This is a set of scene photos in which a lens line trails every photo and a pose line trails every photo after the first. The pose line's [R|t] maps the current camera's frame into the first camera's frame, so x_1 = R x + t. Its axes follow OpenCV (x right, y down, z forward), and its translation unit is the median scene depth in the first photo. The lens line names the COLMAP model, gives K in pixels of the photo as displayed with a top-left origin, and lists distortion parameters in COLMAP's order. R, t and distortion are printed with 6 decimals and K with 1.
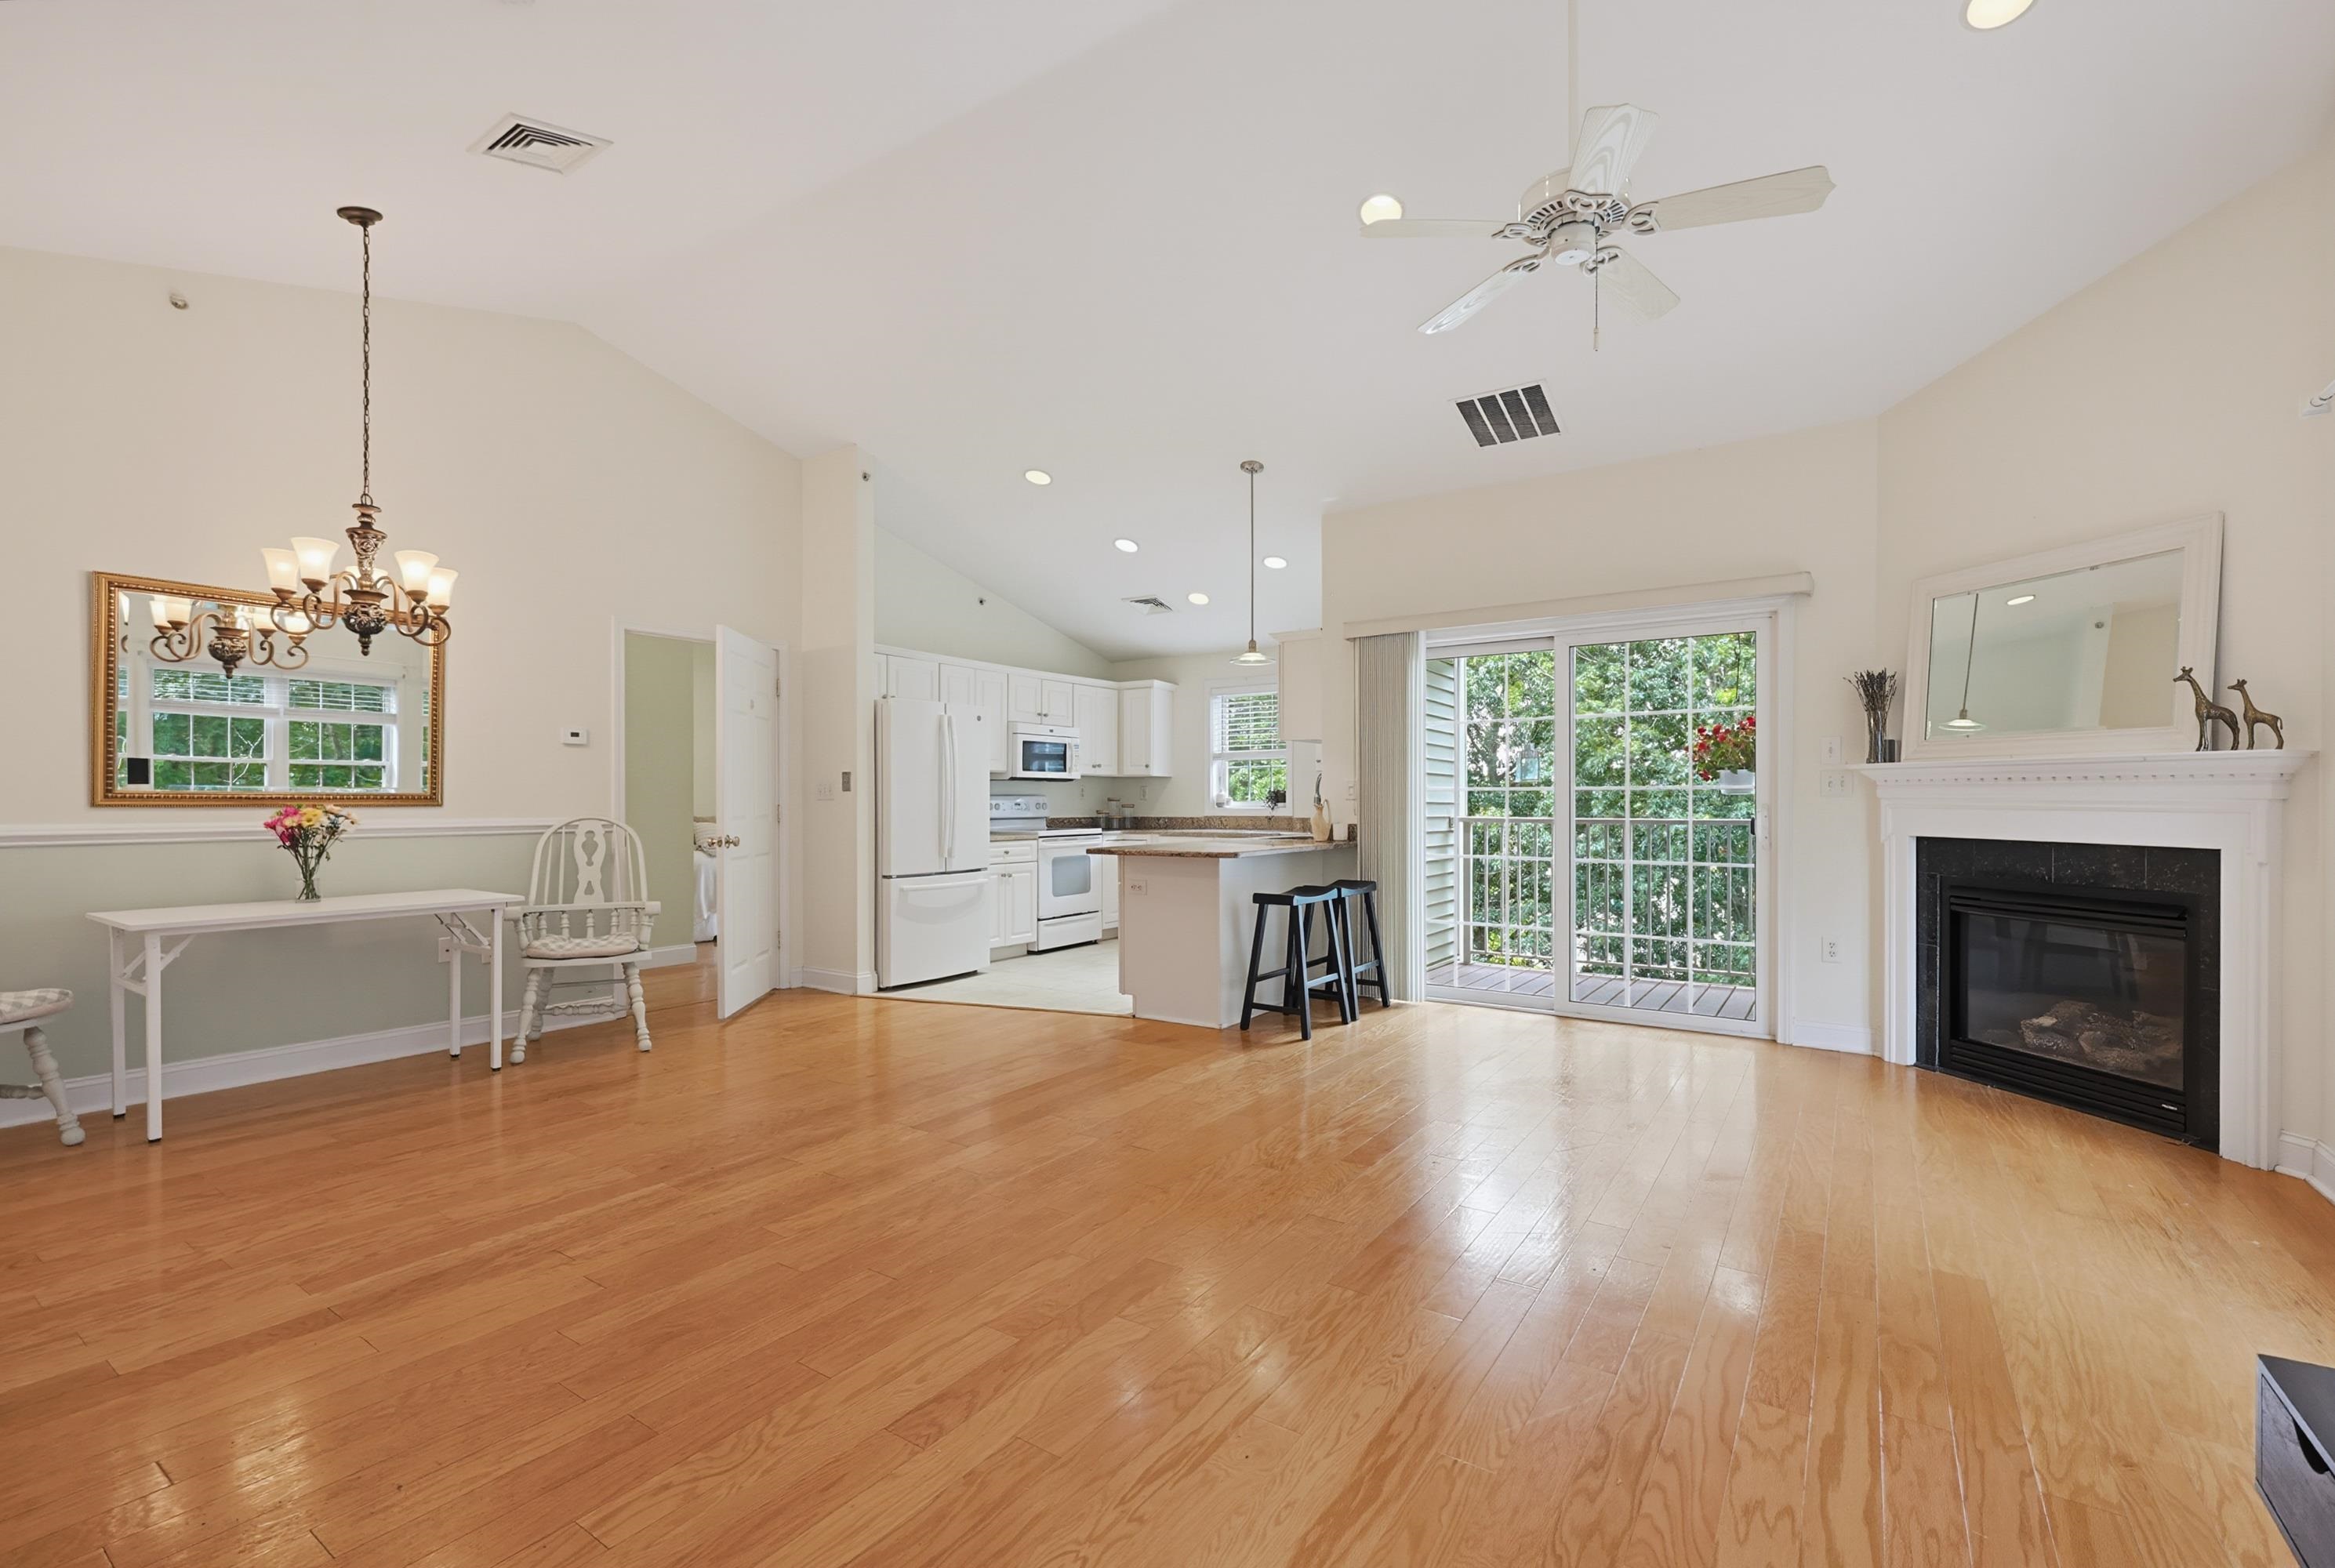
lens RADIAL K [[1001.3, 0, 1178.3], [0, 1001.3, 801.7], [0, 0, 1]] dist [-0.002558, -0.000540]
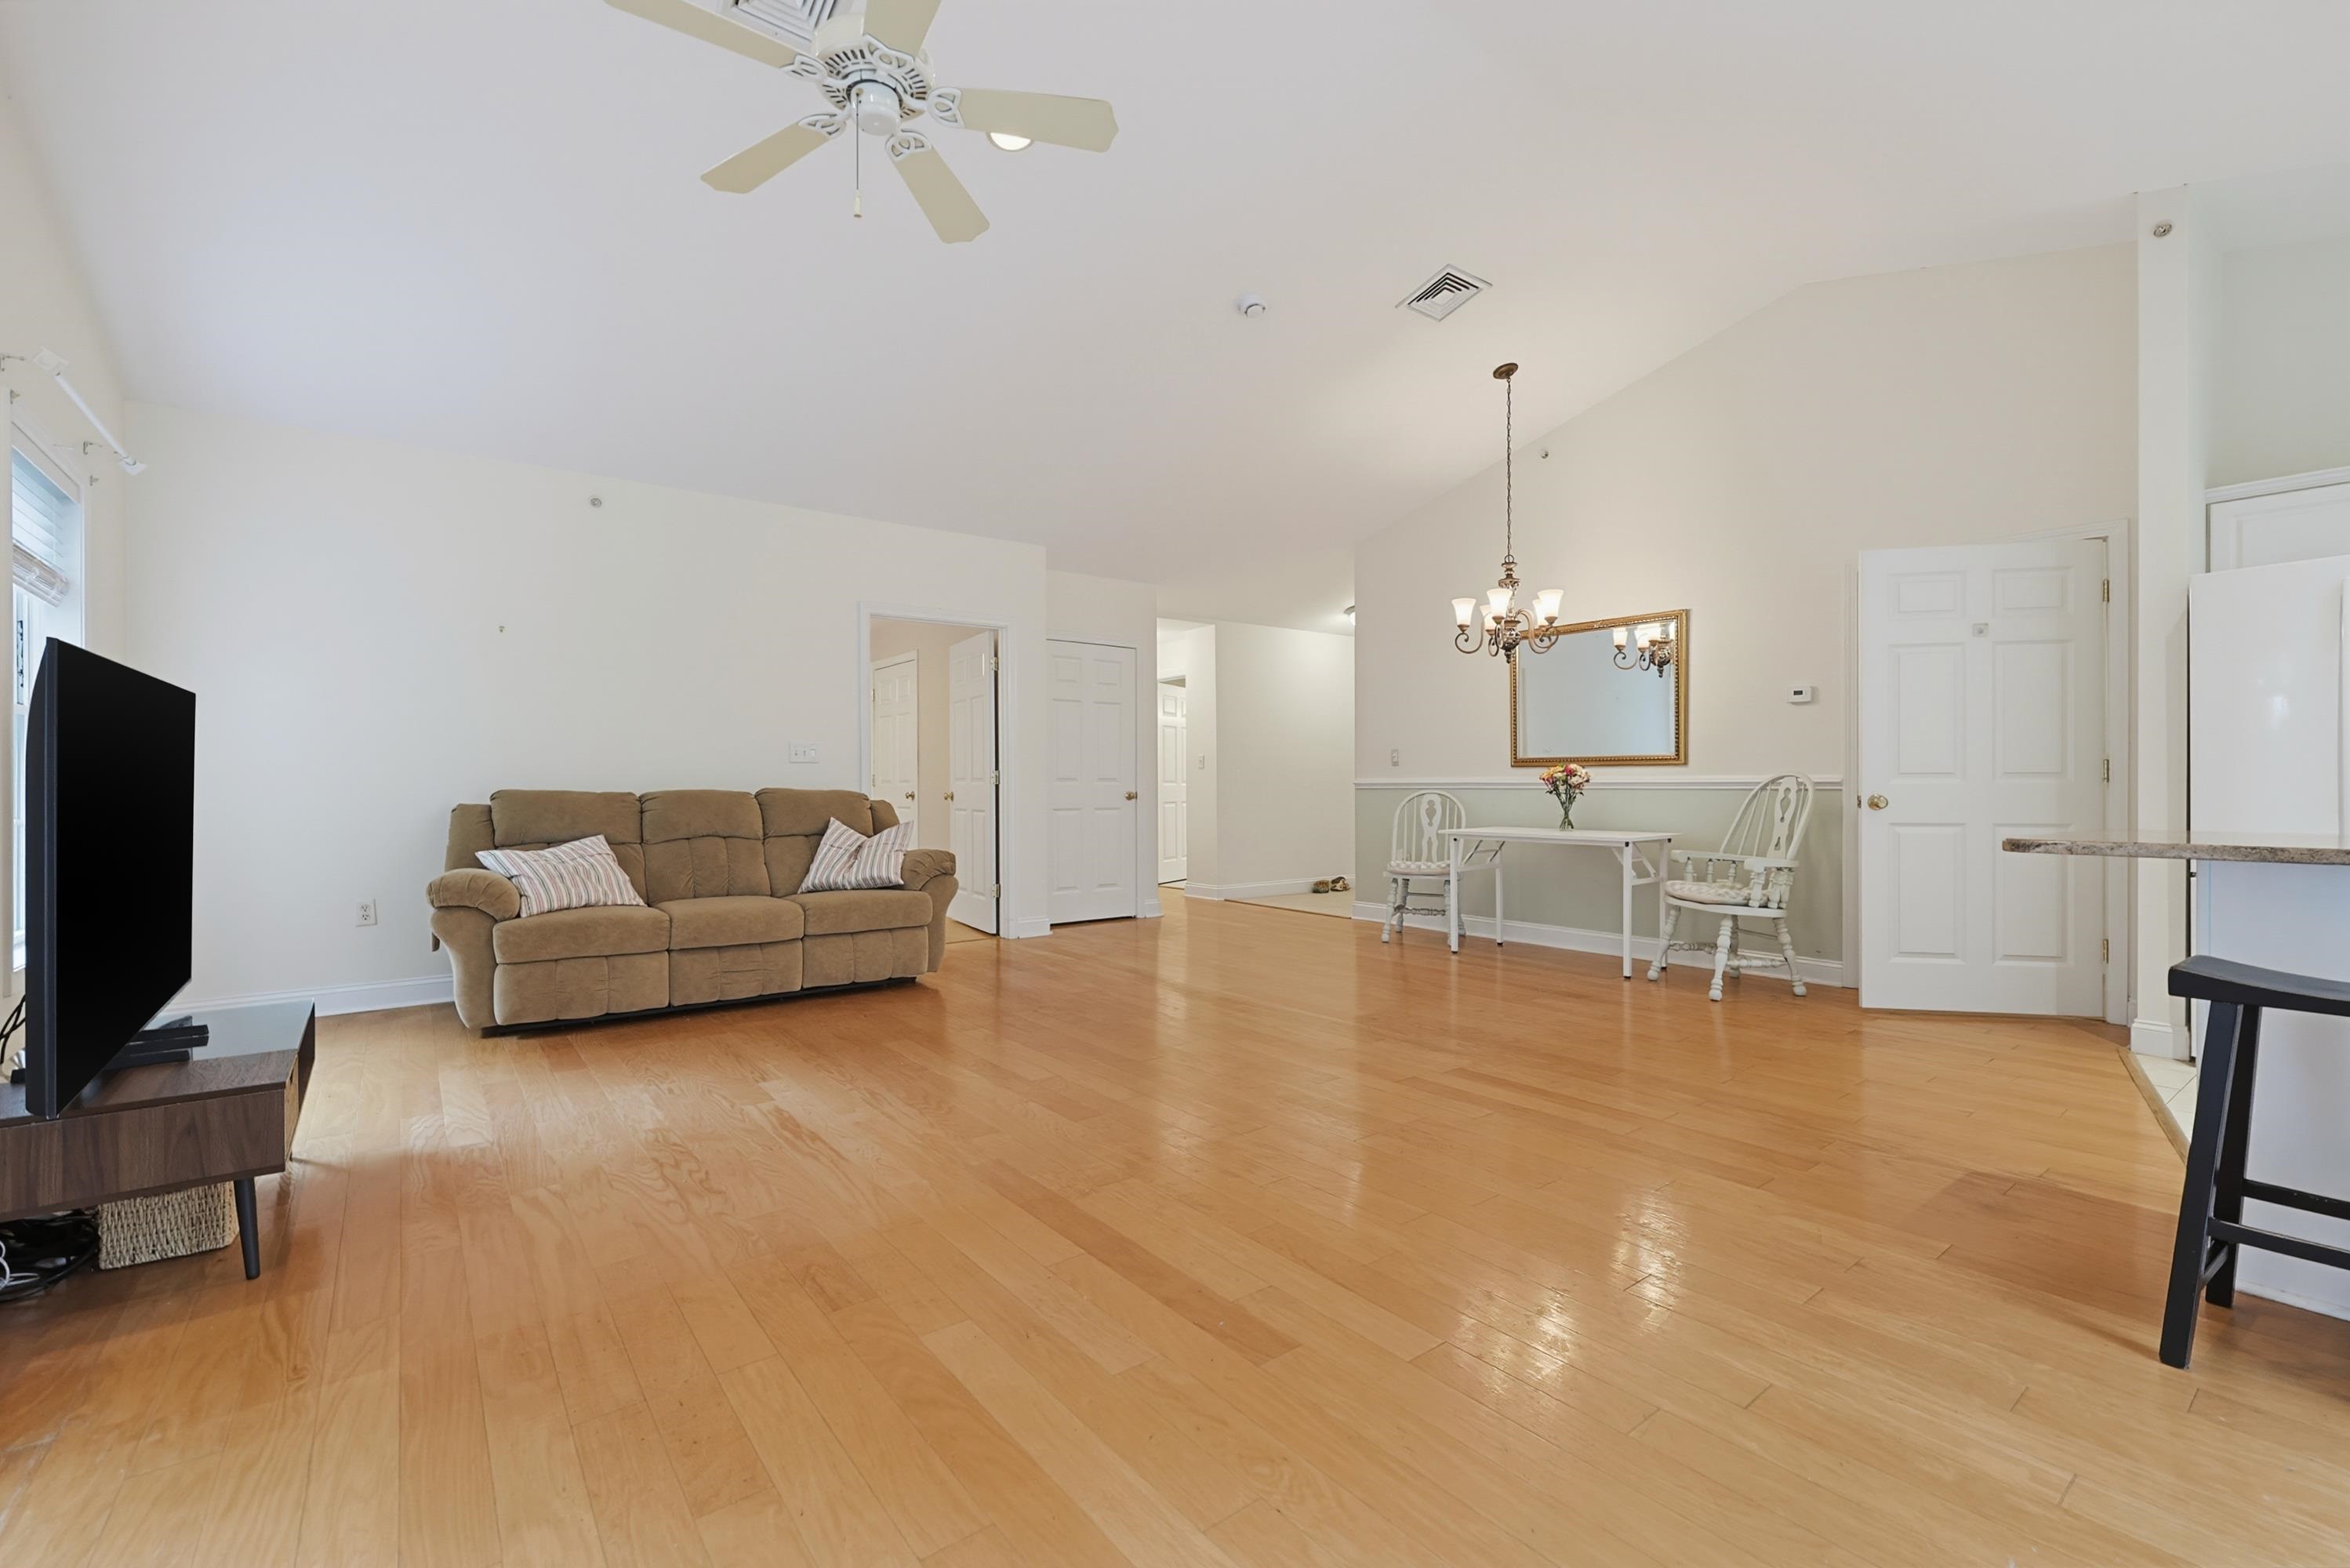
lens RADIAL K [[1007.7, 0, 1189.7], [0, 1007.7, 786.4], [0, 0, 1]] dist [-0.002558, -0.000540]
pose [[-0.301736, 0.004469, -0.953381, 0.653712], [0.002670, 0.999989, 0.003842, 0.026112], [0.953388, -0.001386, -0.301744, 0.859321]]
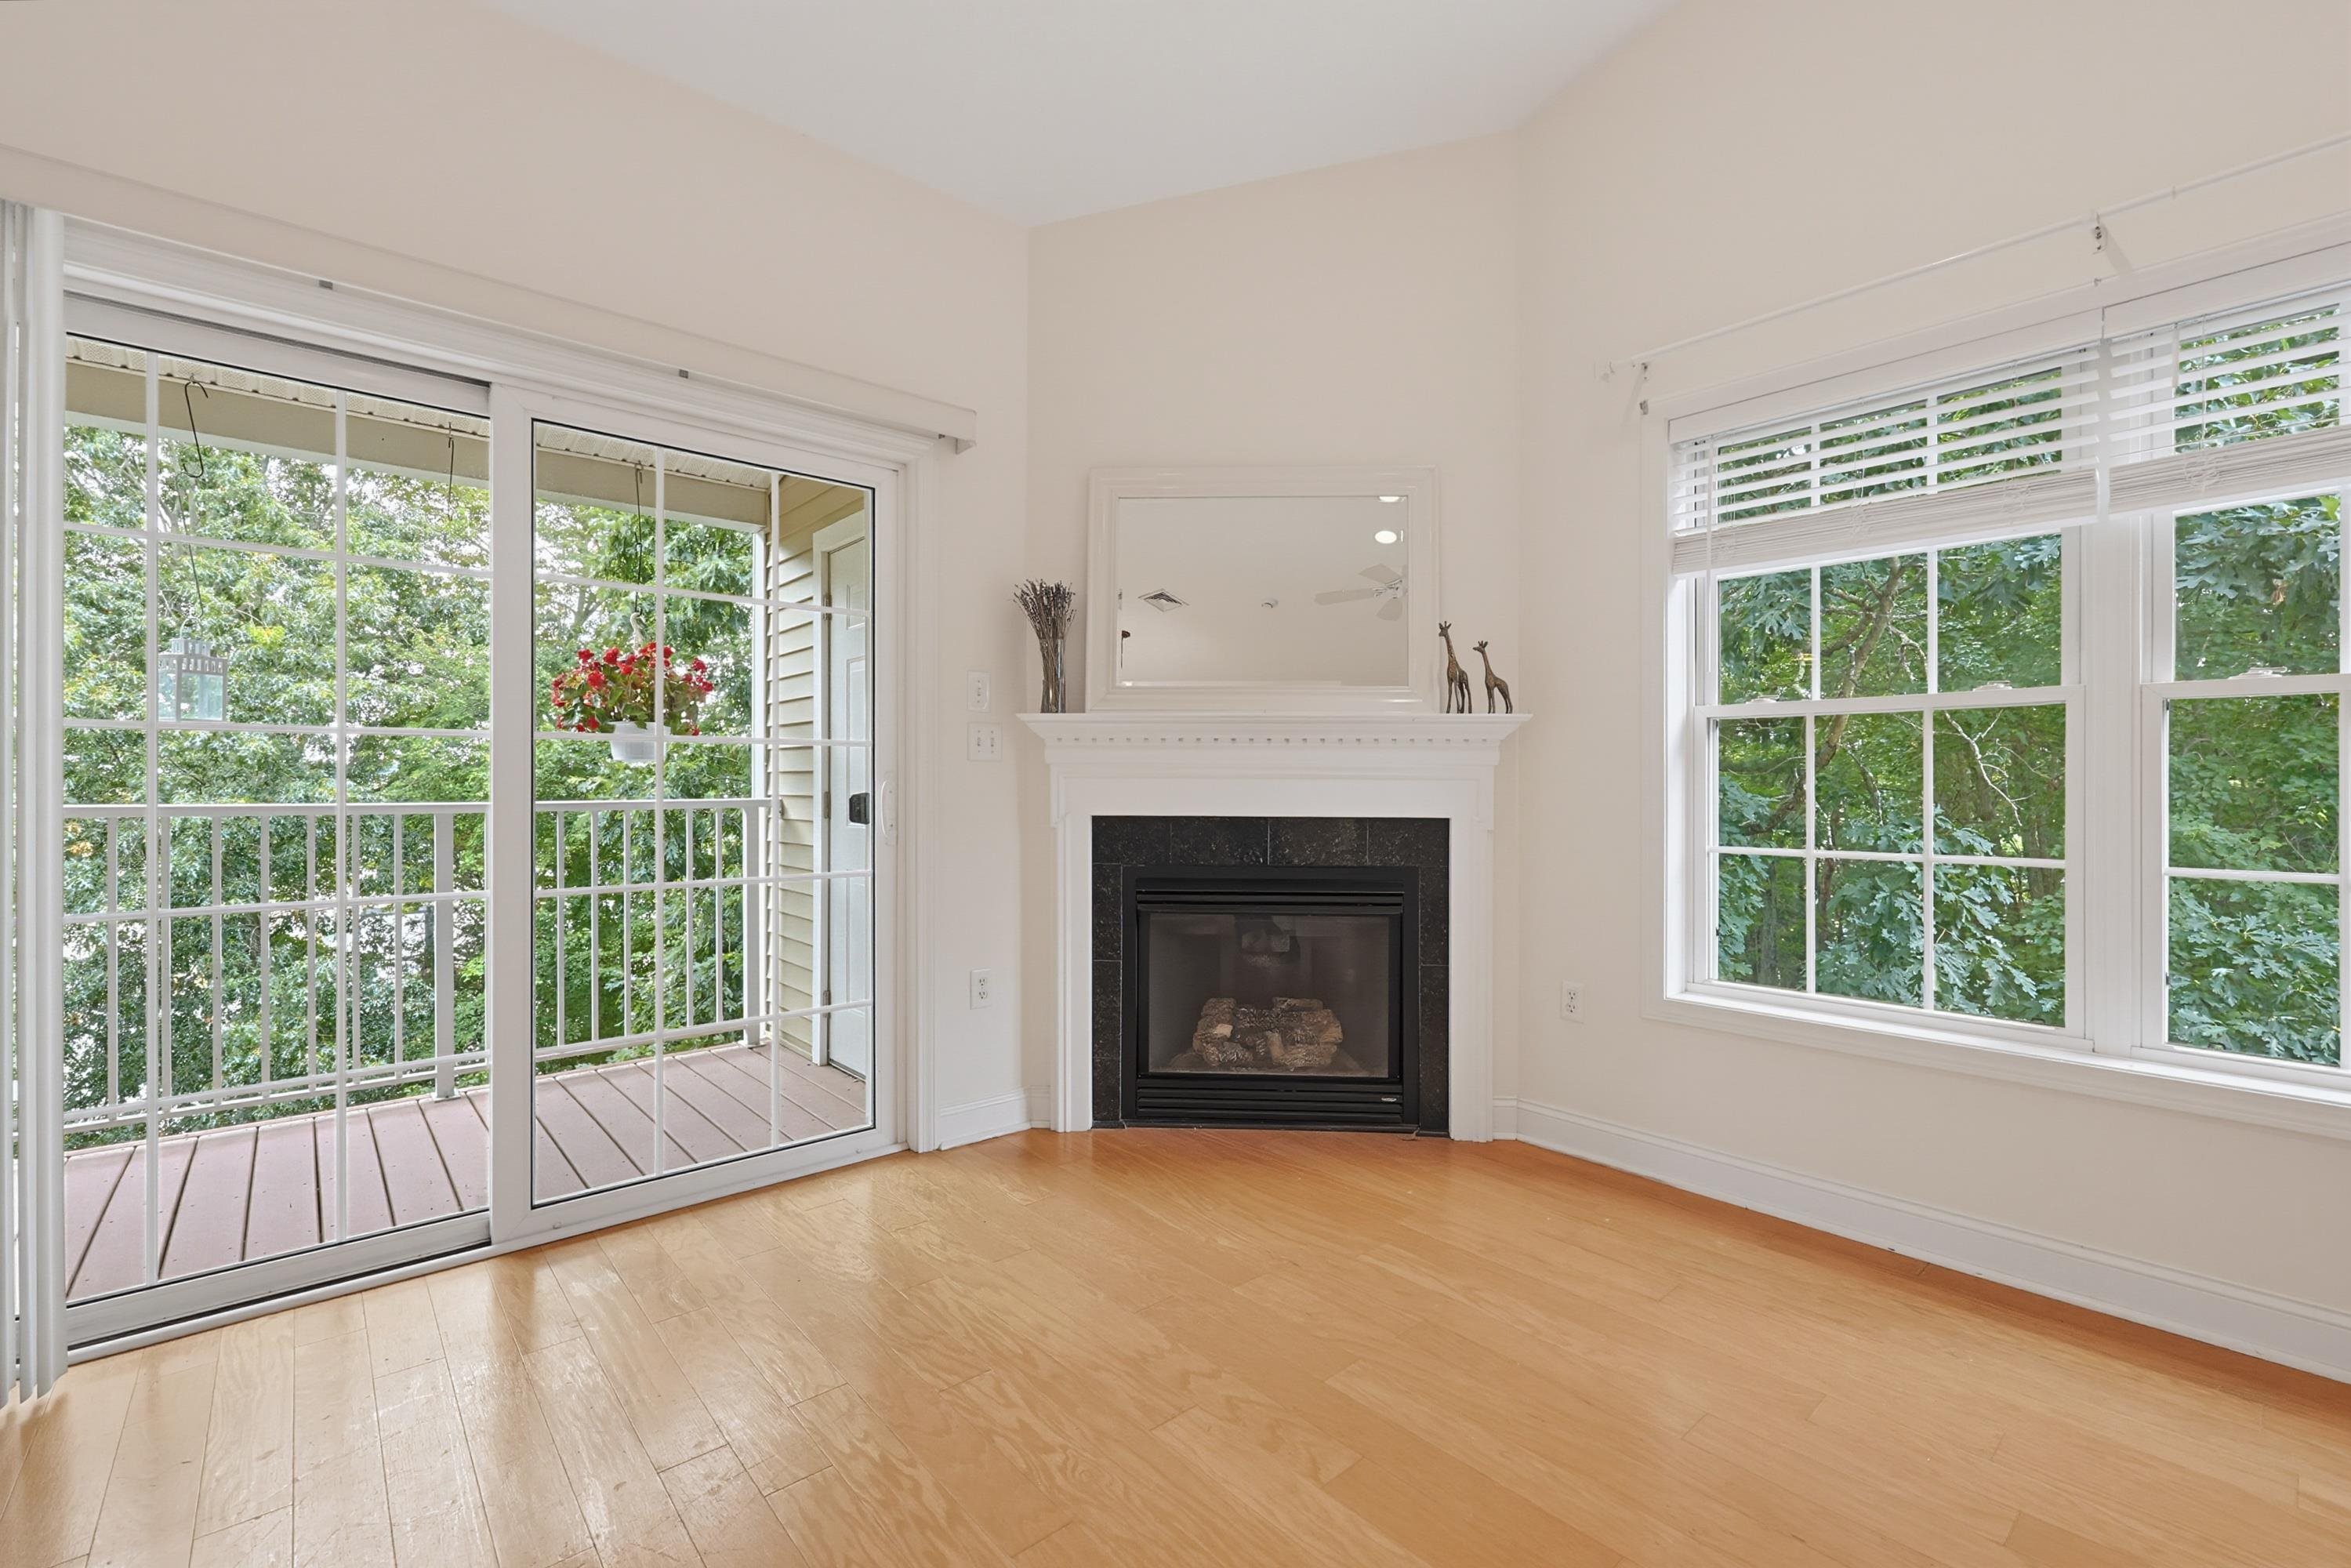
lens RADIAL K [[1008.3, 0, 1196.2], [0, 1008.3, 793.4], [0, 0, 1]] dist [-0.002558, -0.000540]
pose [[0.245257, -0.006620, 0.969436, 0.036887], [-0.000370, 0.999976, 0.006922, 0.012935], [-0.969458, -0.002056, 0.245248, 0.740394]]
